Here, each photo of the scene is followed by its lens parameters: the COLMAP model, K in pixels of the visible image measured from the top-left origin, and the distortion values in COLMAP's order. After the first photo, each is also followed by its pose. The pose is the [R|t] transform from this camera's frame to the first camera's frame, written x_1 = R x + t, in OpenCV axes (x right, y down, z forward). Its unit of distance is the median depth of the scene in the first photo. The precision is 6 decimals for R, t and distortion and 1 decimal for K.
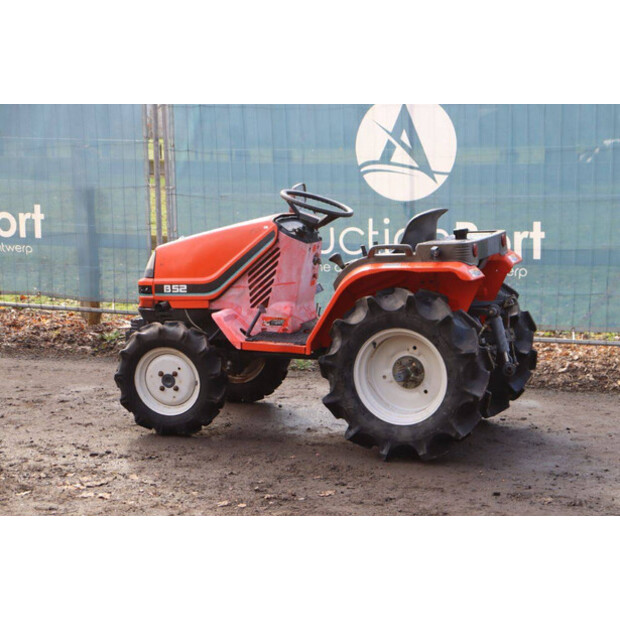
lens RADIAL K [[1305.2, 0, 310.1], [0, 1305.2, 308.9], [0, 0, 1]] dist [0.387182, 0.000000]
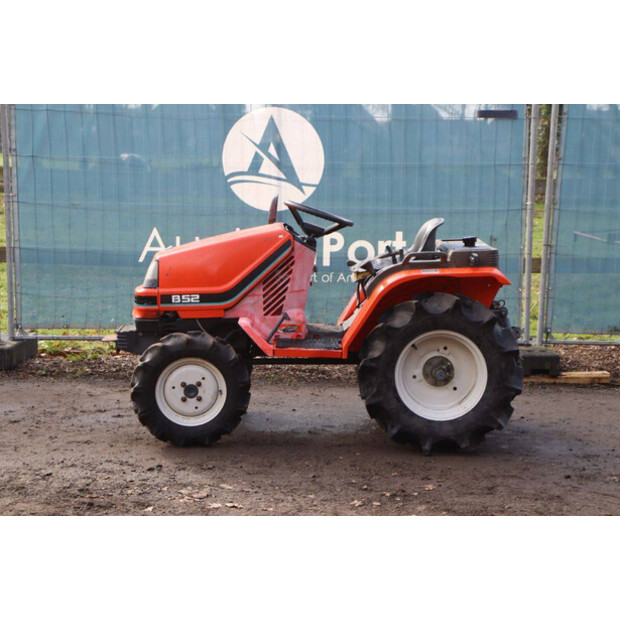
lens RADIAL K [[1305.2, 0, 305.7], [0, 1305.2, 310.7], [0, 0, 1]] dist [0.387182, 0.000000]
pose [[0.920641, -0.025144, 0.389599, -0.414376], [0.027705, 0.999616, -0.000955, -0.002817], [-0.389426, 0.011674, 0.920984, 0.052884]]
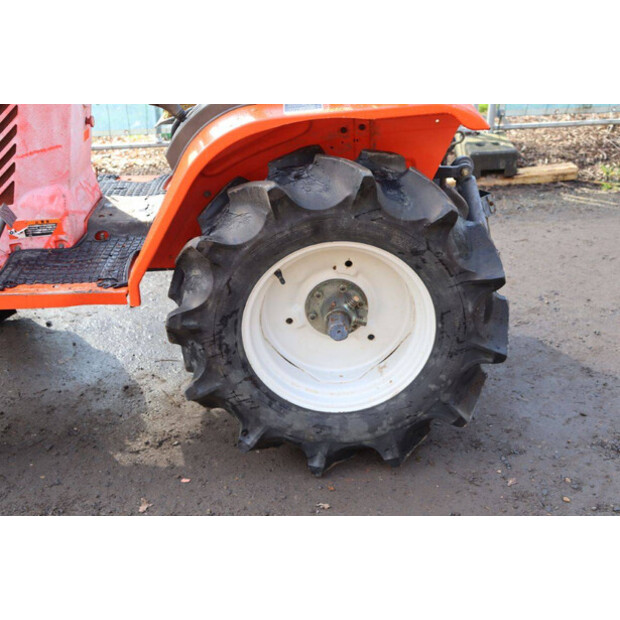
lens RADIAL K [[780.5, 0, 311.8], [0, 780.5, 312.4], [0, 0, 1]] dist [0.036223, 0.000000]
pose [[0.914754, -0.204745, 0.348289, -0.041569], [0.083869, 0.939531, 0.332037, -0.052038], [-0.395211, -0.274521, 0.876611, 0.684726]]
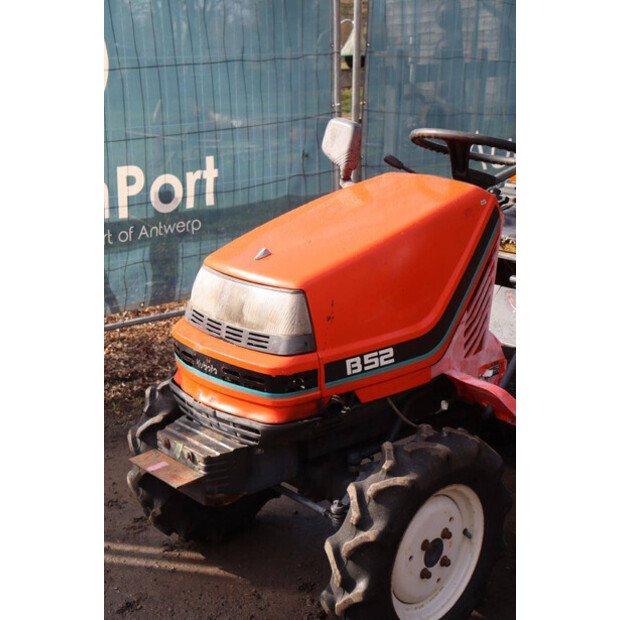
lens RADIAL K [[1014.2, 0, 311.6], [0, 1014.2, 312.2], [0, 0, 1]] dist [0.130370, 0.000000]
pose [[0.464084, -0.224677, 0.856824, -0.426238], [0.128201, 0.974149, 0.186004, -0.104193], [-0.876465, 0.023525, 0.480891, 0.862887]]
